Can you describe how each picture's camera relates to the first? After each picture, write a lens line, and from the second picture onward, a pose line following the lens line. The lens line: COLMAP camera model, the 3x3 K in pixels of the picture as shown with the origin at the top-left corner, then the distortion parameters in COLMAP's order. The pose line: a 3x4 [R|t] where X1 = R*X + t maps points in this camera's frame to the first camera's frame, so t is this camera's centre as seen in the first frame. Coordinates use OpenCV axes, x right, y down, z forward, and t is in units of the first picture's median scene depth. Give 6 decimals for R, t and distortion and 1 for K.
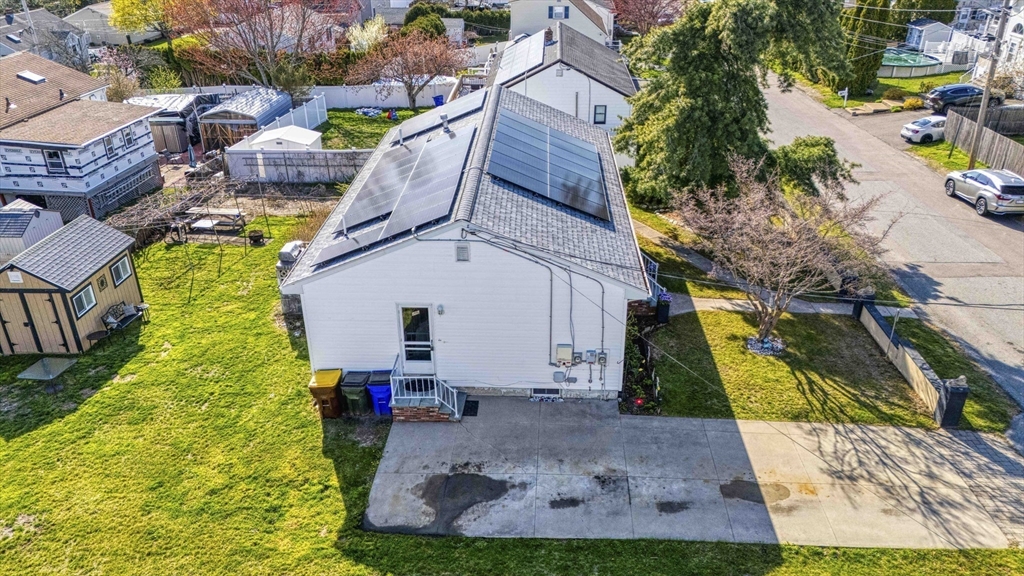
lens RADIAL K [[742.1, 0, 517.0], [0, 742.1, 282.1], [0, 0, 1]] dist [0.065689, -0.060951]
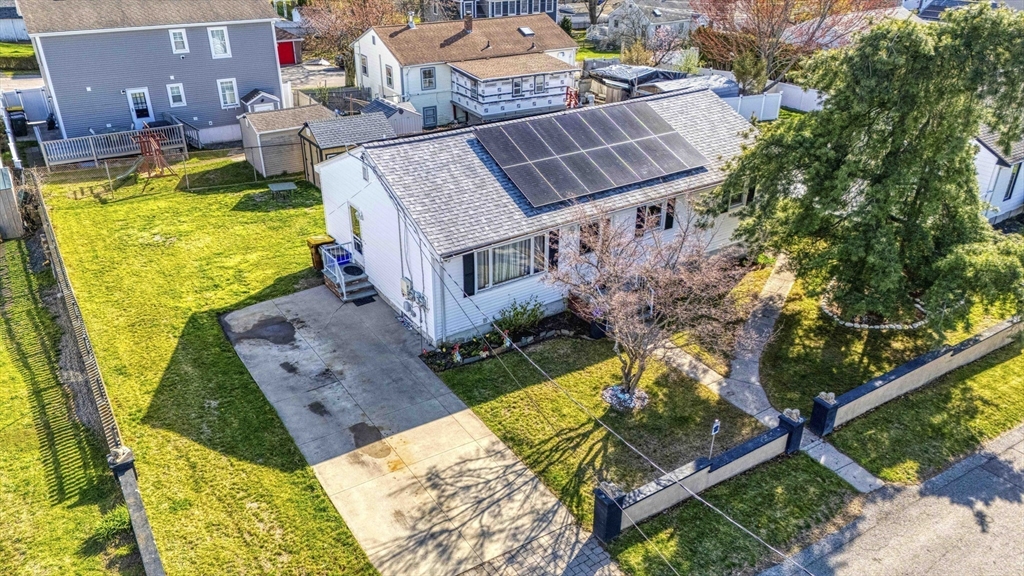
lens RADIAL K [[742.1, 0, 516.7], [0, 742.1, 282.5], [0, 0, 1]] dist [0.065689, -0.060951]
pose [[0.598013, 0.370243, -0.710845, 0.992799], [-0.369992, 0.914277, 0.164937, -0.164300], [0.710976, 0.164372, 0.683736, 0.328608]]
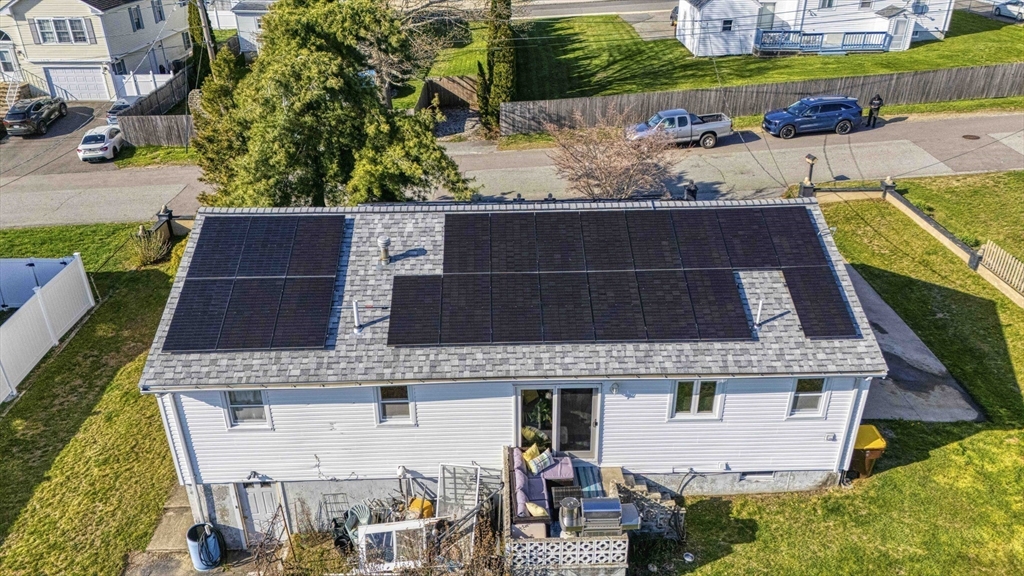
lens RADIAL K [[742.1, 0, 514.6], [0, 742.1, 290.4], [0, 0, 1]] dist [0.065689, -0.060951]
pose [[-0.071811, -0.459085, 0.885485, -0.929641], [0.452591, 0.776120, 0.439088, -0.573511], [-0.888822, 0.432294, 0.152044, 1.169962]]
